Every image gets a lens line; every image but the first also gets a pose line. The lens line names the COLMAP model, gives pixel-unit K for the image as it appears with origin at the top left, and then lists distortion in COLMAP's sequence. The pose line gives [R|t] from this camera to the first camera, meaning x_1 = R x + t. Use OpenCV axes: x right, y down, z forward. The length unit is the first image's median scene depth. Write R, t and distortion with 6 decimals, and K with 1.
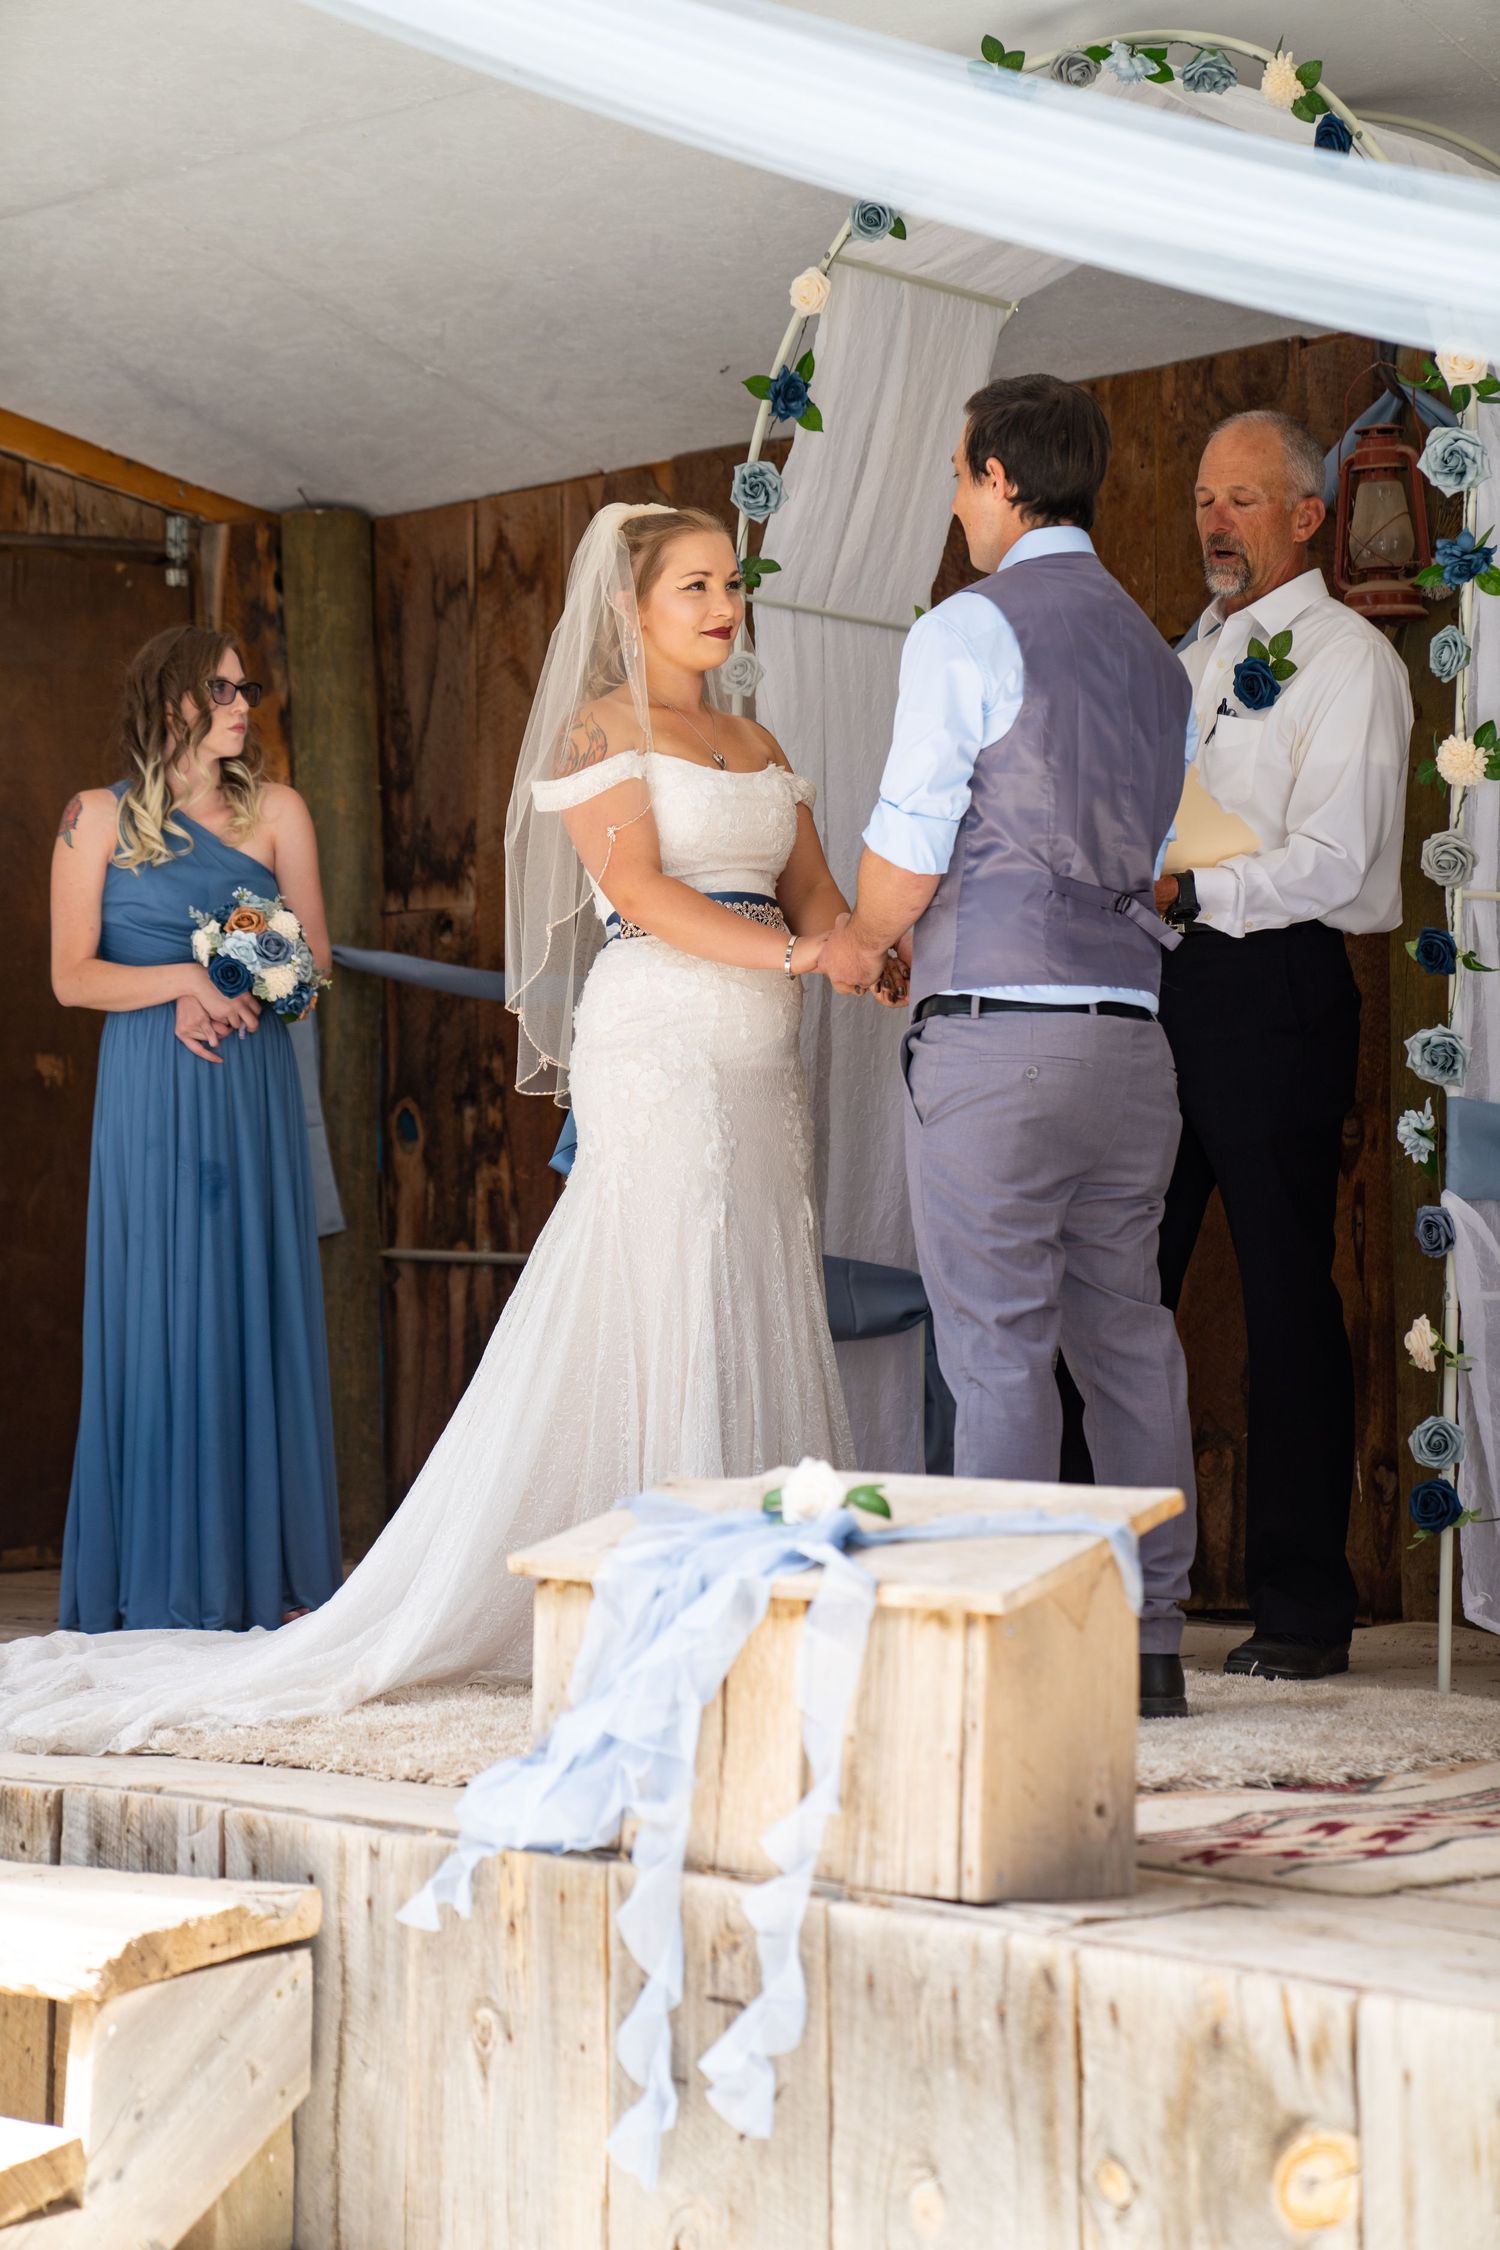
lens RADIAL K [[4602.5, 0, 750.0], [0, 4602.5, 1125.0], [0, 0, 1]] dist [0.333499, 0.639341]
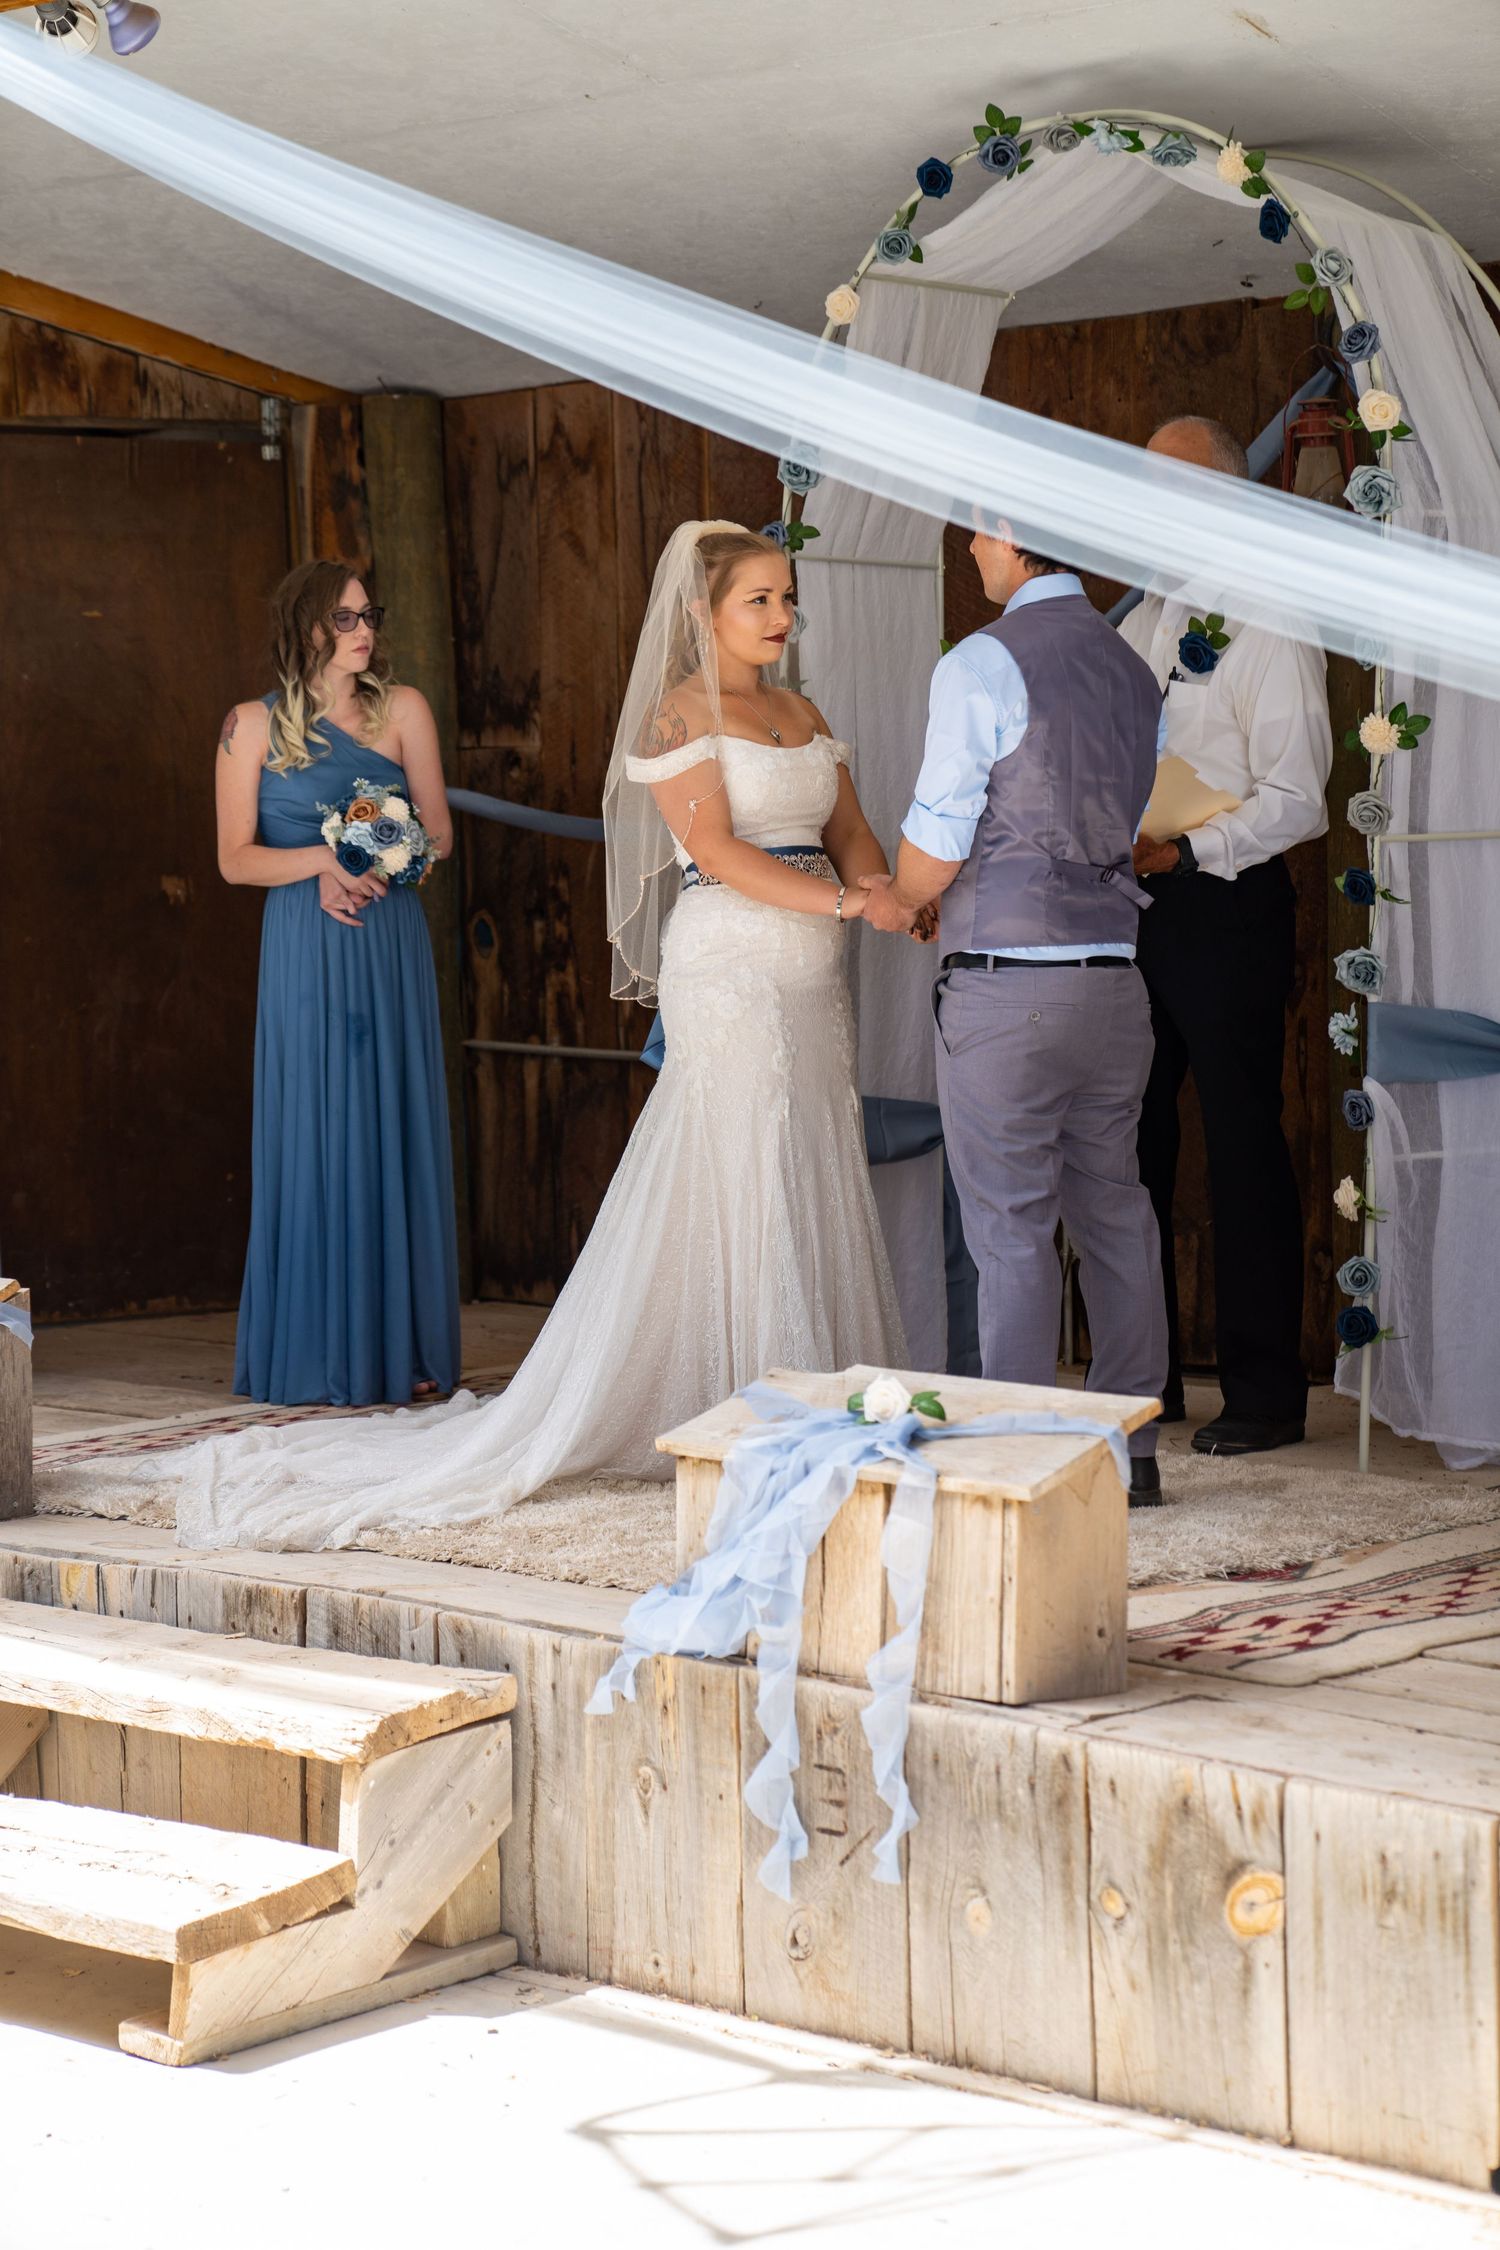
lens RADIAL K [[4710.8, 0, 759.0], [0, 4710.8, 1158.4], [0, 0, 1]] dist [0.350586, 0.287033]
pose [[0.999833, -0.014974, 0.010477, -0.030849], [0.013769, 0.994174, 0.106904, -0.115145], [-0.012017, -0.106742, 0.994214, -0.302837]]
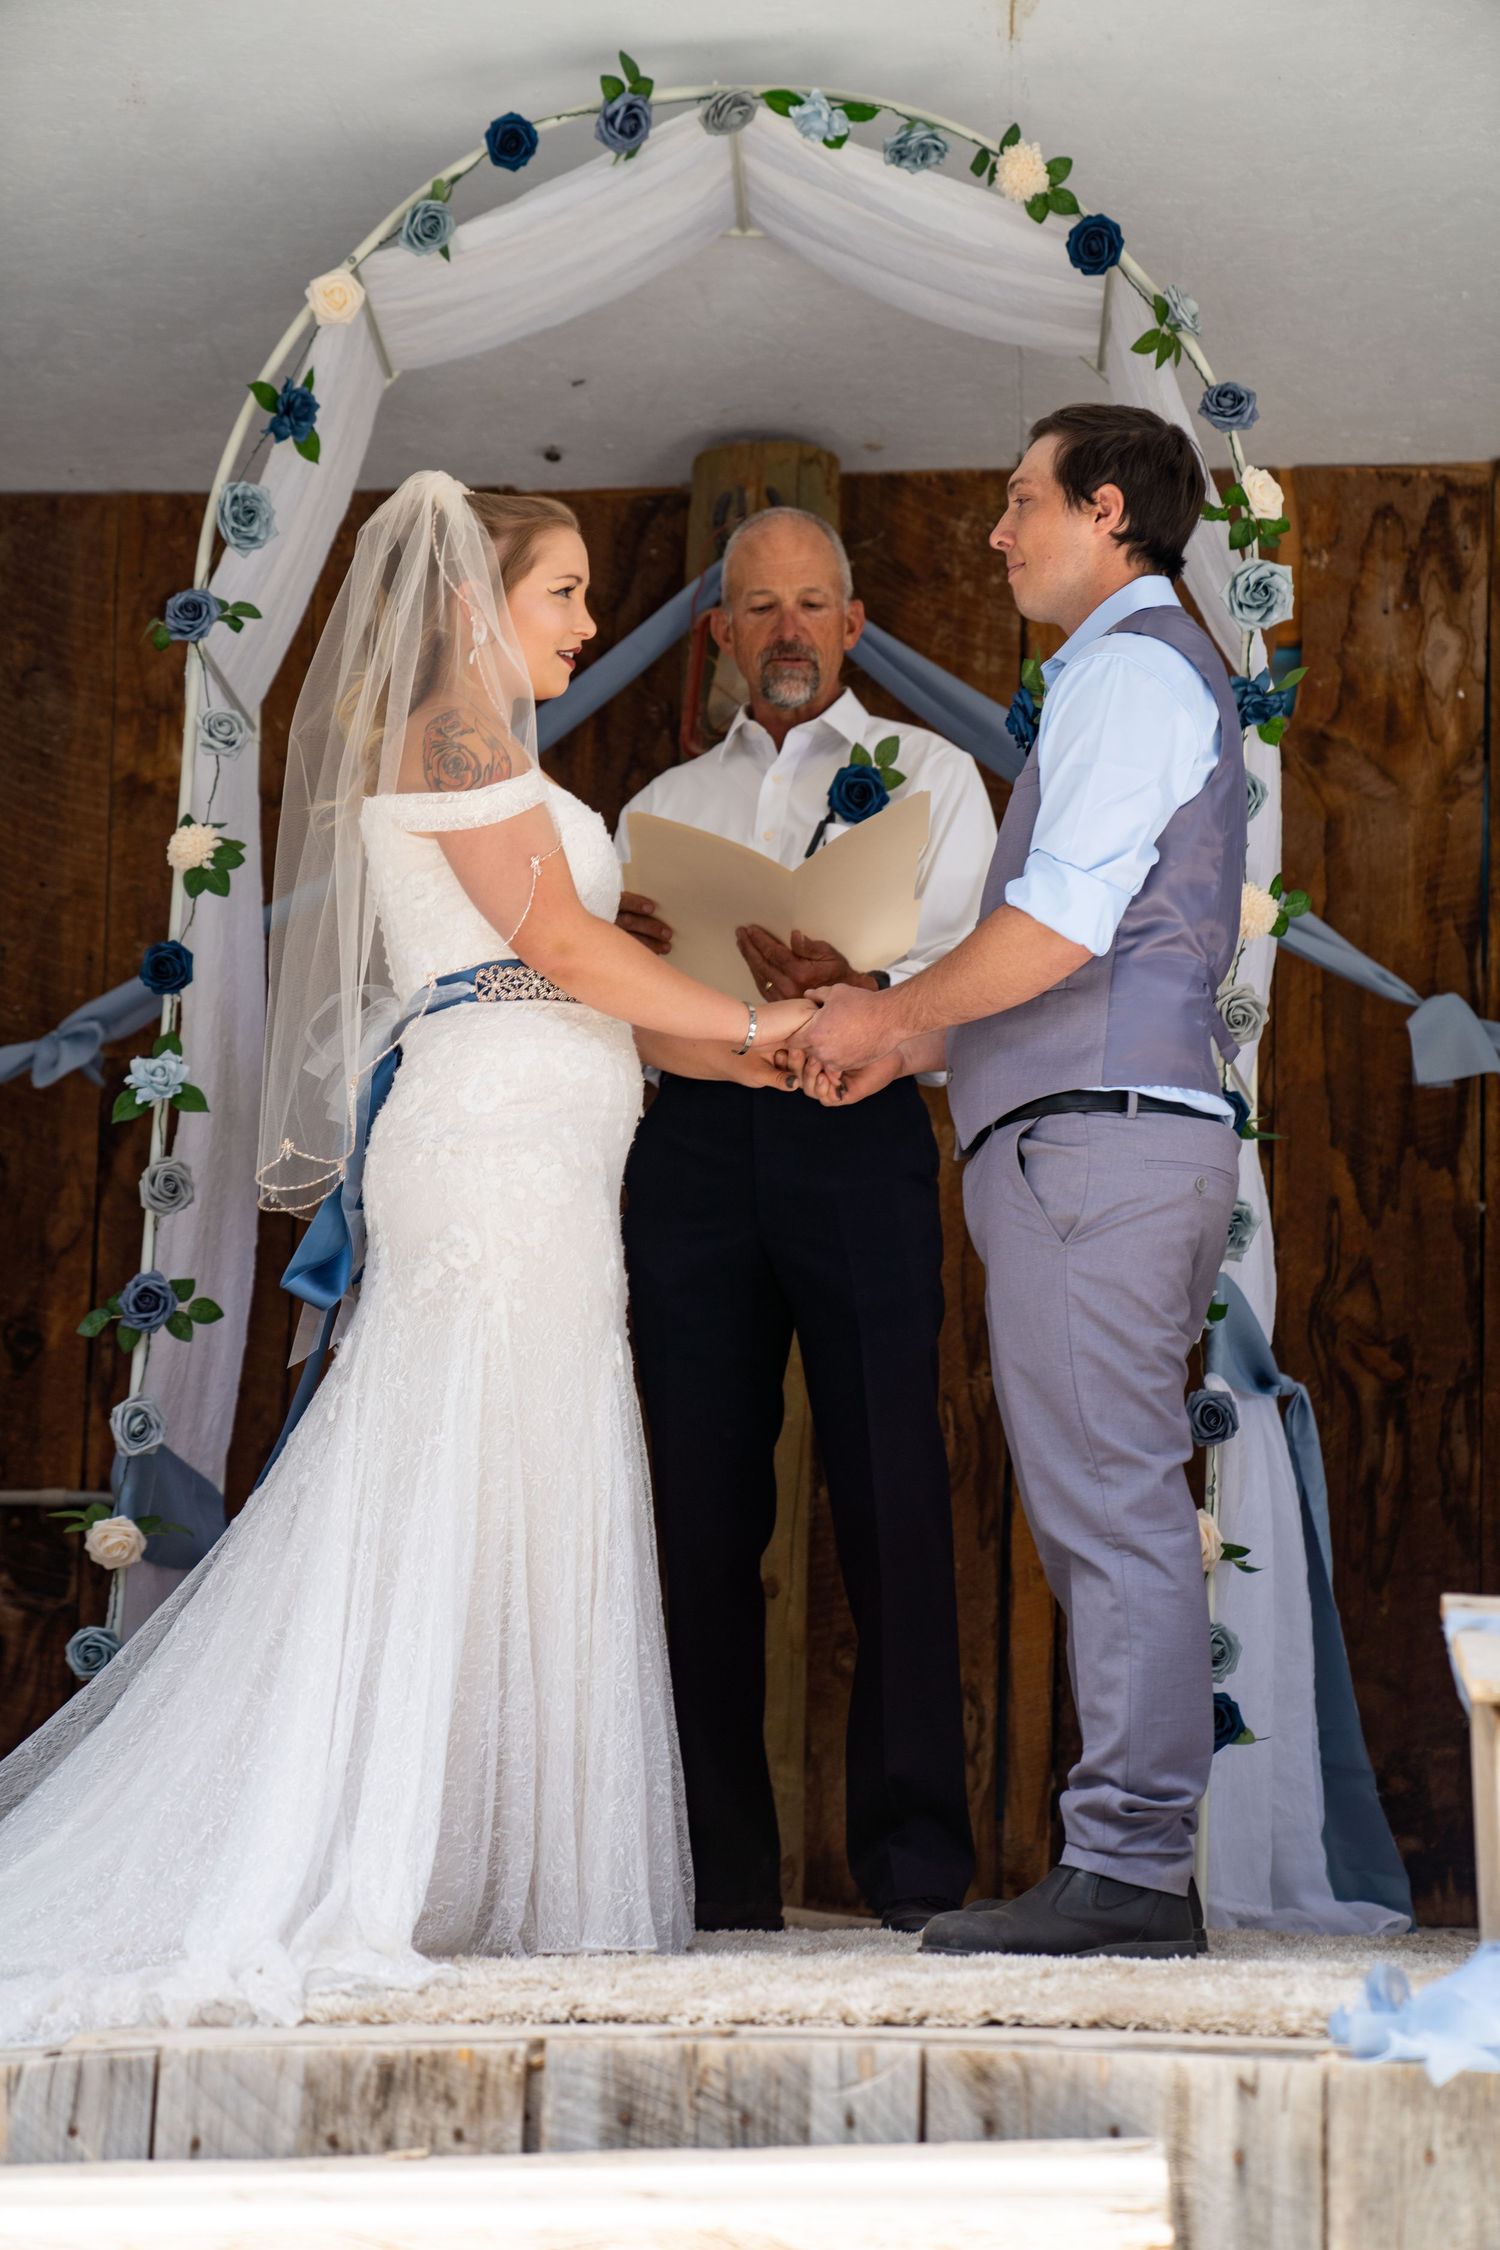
lens RADIAL K [[4536.8, 0, 750.0], [0, 4536.8, 1125.0], [0, 0, 1]] dist [-0.423016, 7.619036]
pose [[0.736918, 0.095623, 0.669184, -0.580461], [-0.026598, 0.993279, -0.112645, 0.076458], [-0.675458, 0.065211, 0.734509, 0.445118]]
